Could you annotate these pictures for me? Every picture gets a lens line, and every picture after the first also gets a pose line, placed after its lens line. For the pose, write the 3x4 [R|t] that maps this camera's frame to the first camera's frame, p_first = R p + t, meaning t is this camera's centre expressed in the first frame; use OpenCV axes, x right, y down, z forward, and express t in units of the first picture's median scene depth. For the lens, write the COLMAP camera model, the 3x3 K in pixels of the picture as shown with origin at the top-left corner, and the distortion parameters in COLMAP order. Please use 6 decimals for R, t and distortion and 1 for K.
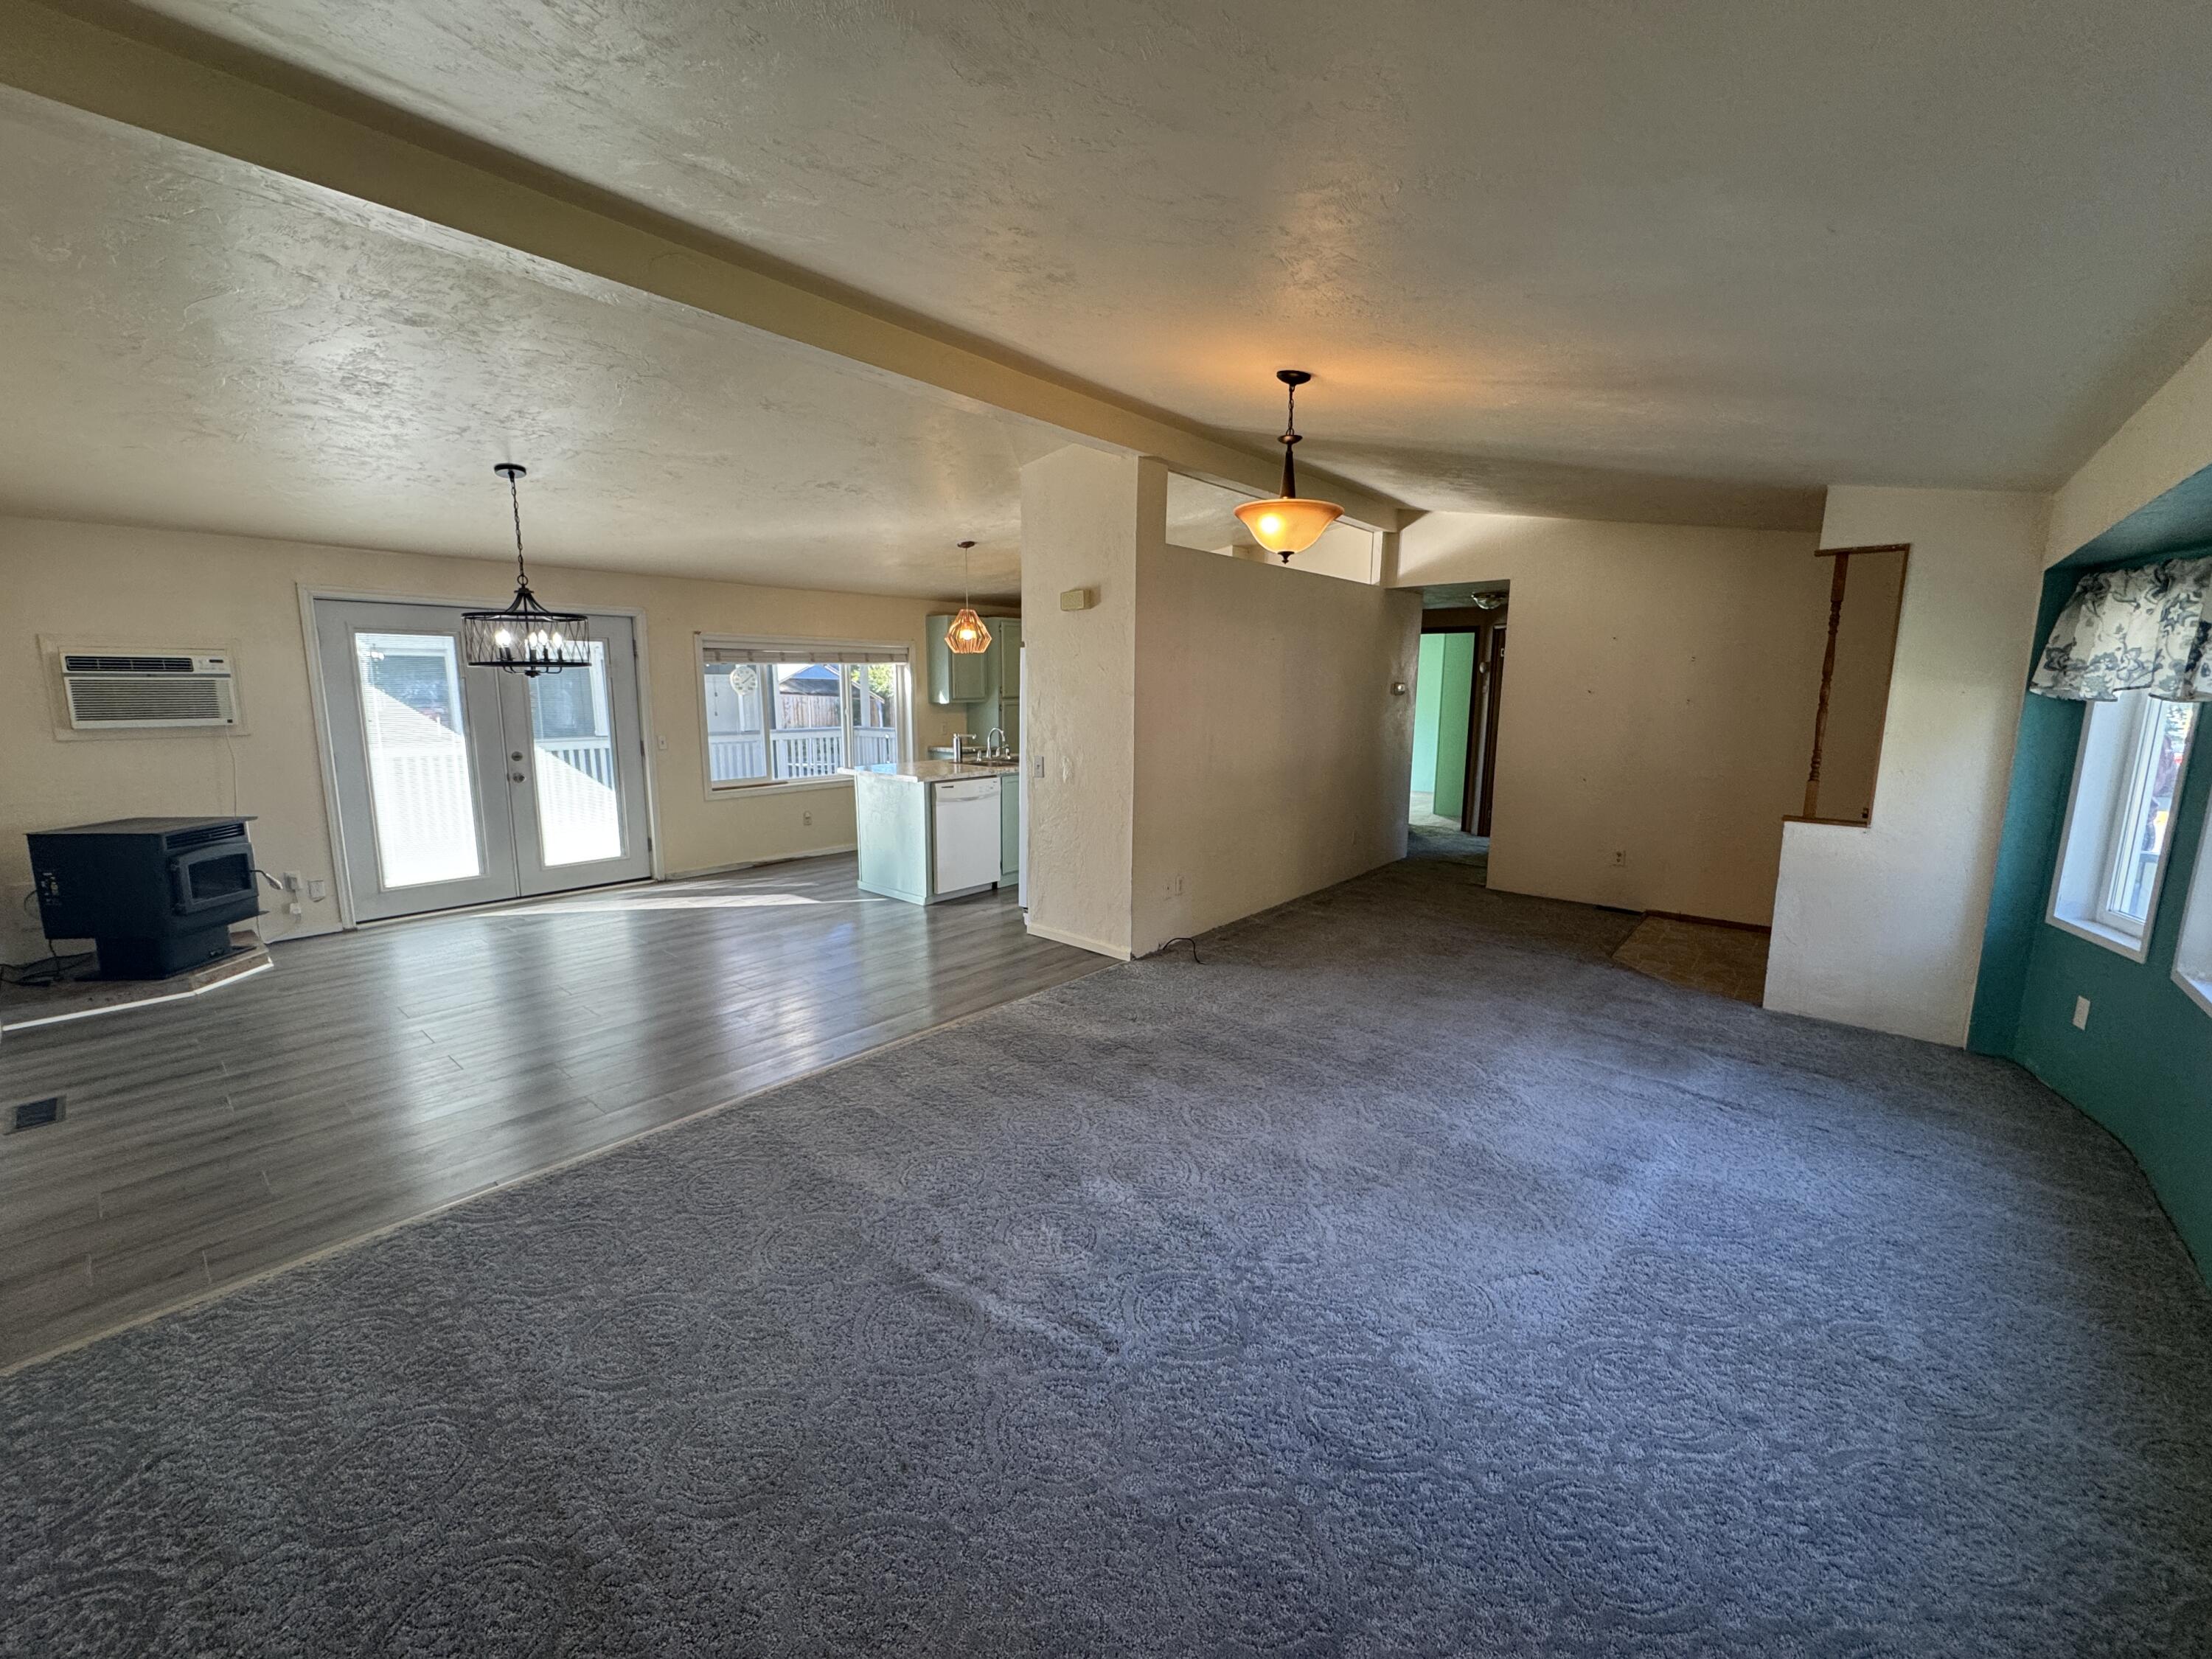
lens RADIAL K [[879.9, 0, 1103.4], [0, 879.9, 827.8], [0, 0, 1]] dist [-0.001510, -0.000167]
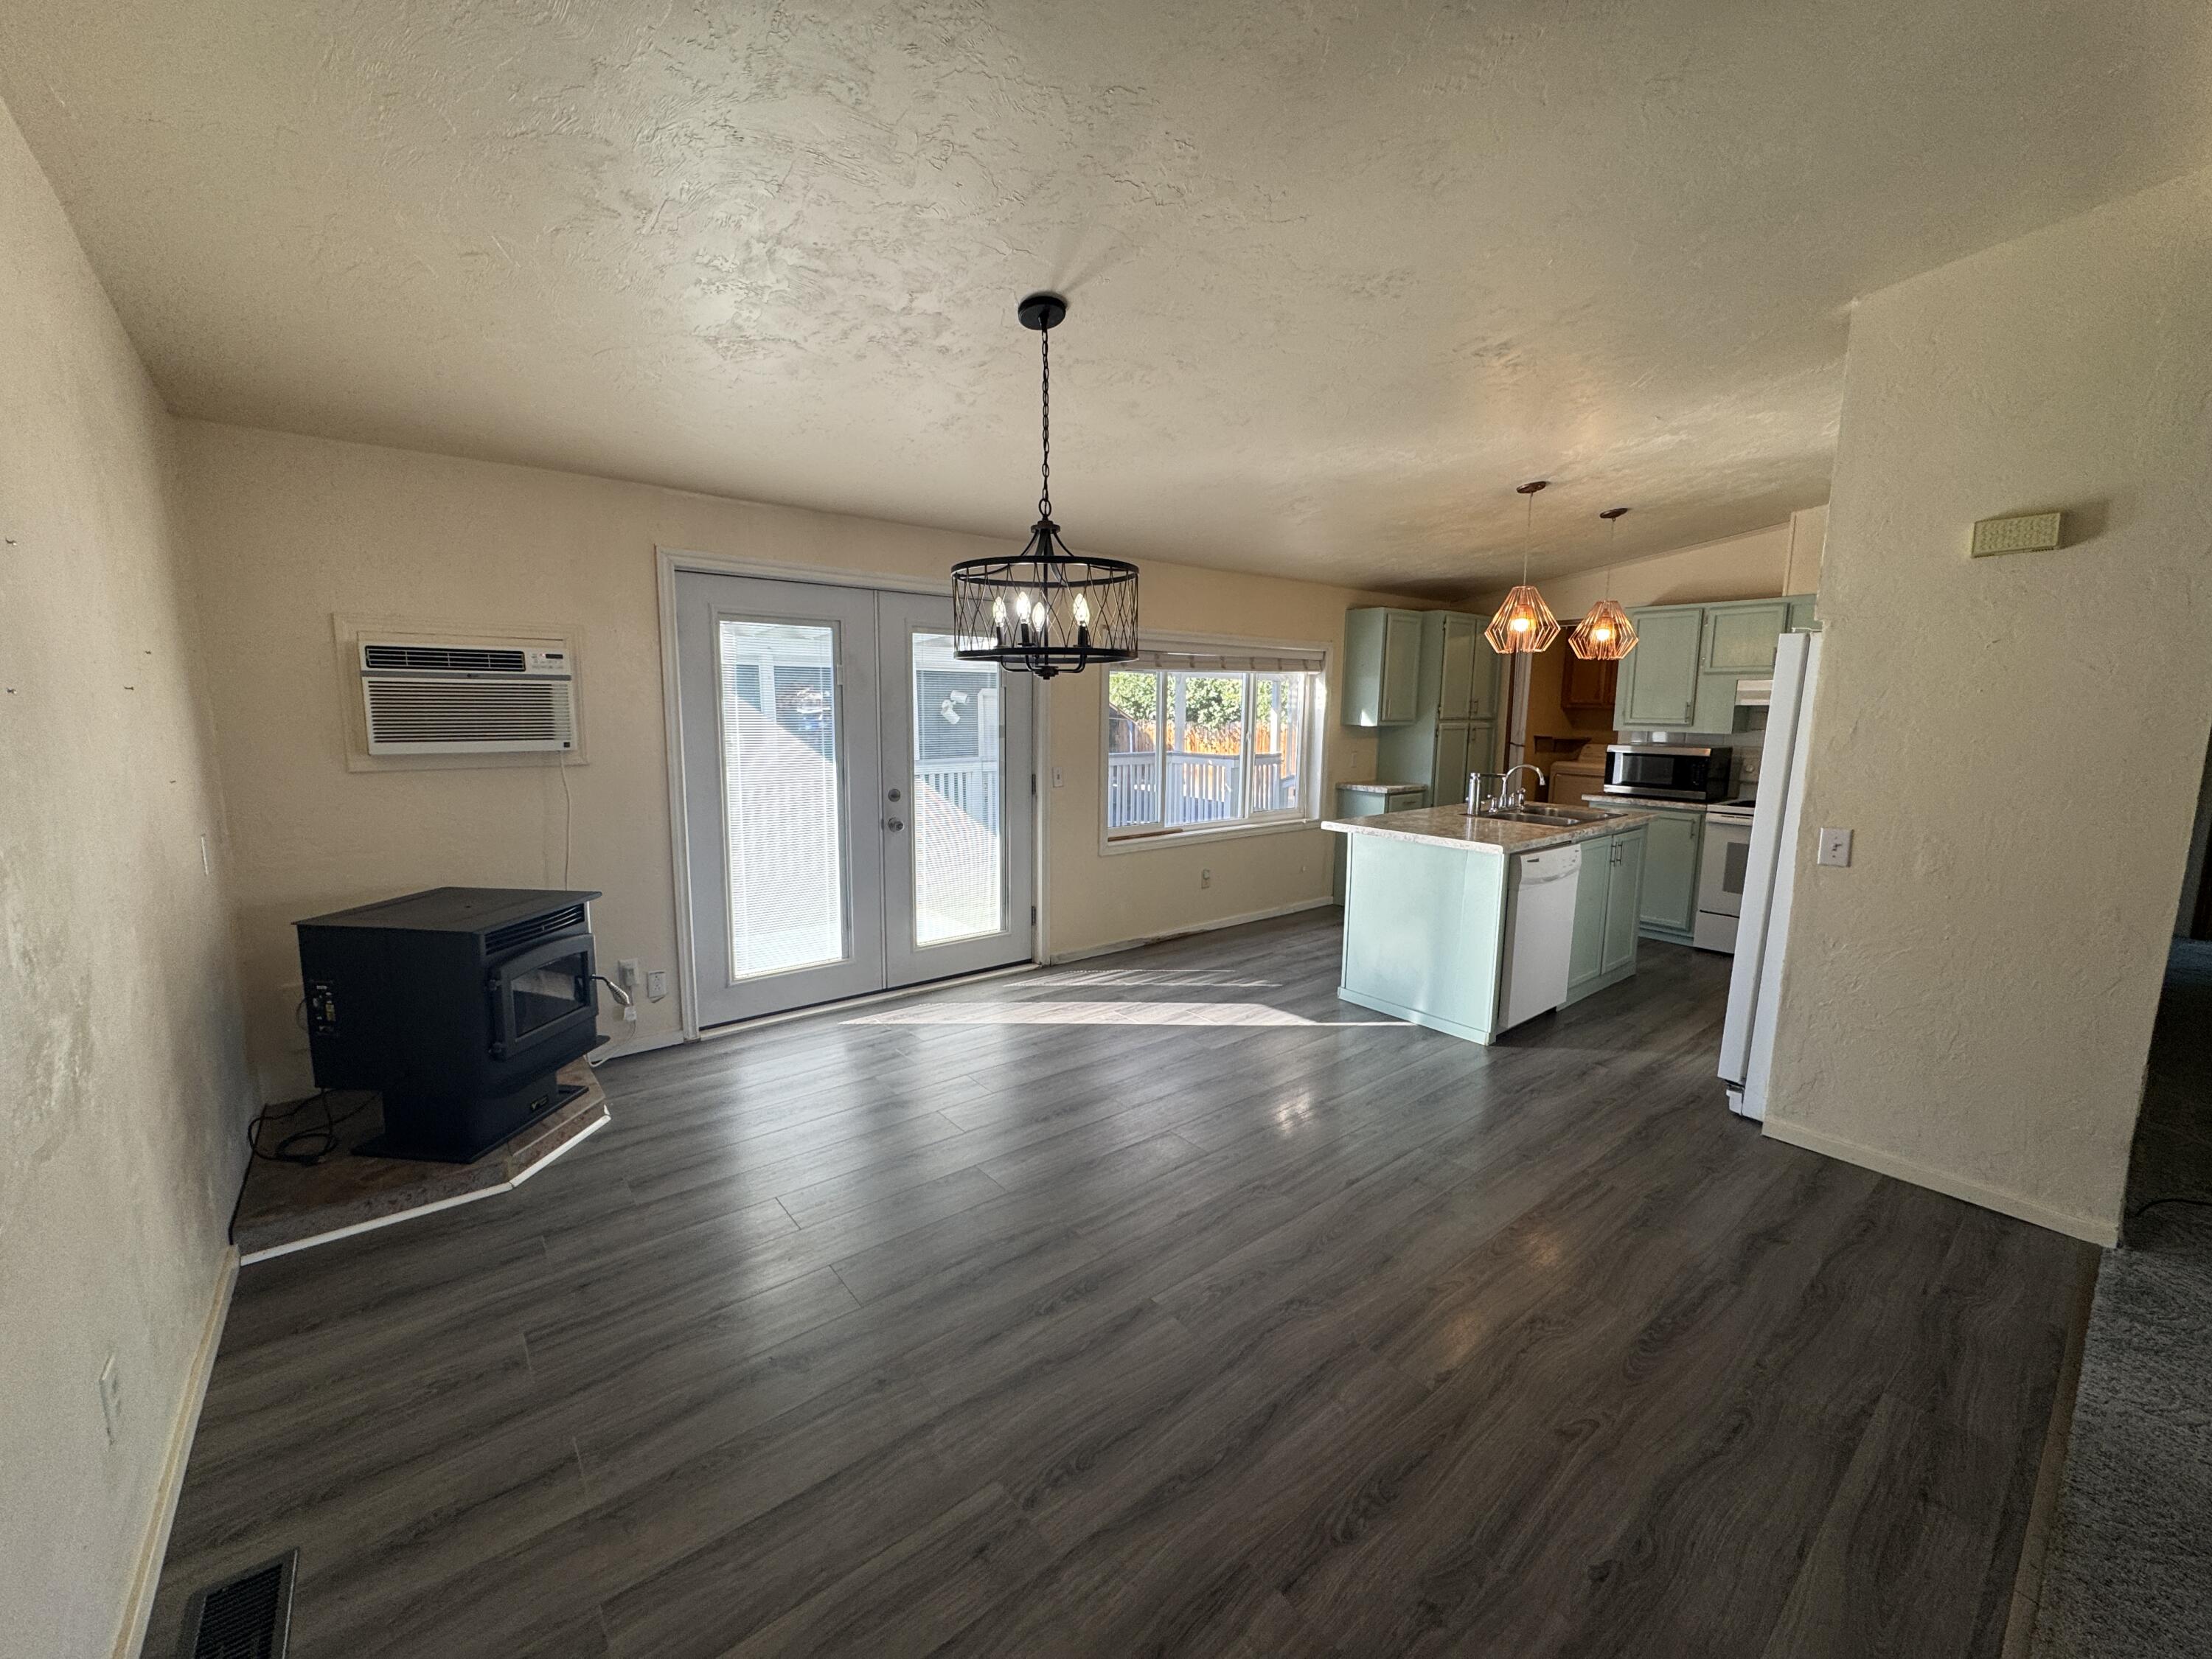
lens RADIAL K [[879.9, 0, 1106.2], [0, 879.9, 828.8], [0, 0, 1]] dist [-0.001510, -0.000167]
pose [[0.983607, 0.031647, -0.177529, -0.415805], [-0.035461, 0.999203, -0.018352, -0.052846], [0.176807, 0.024346, 0.983944, 0.366082]]
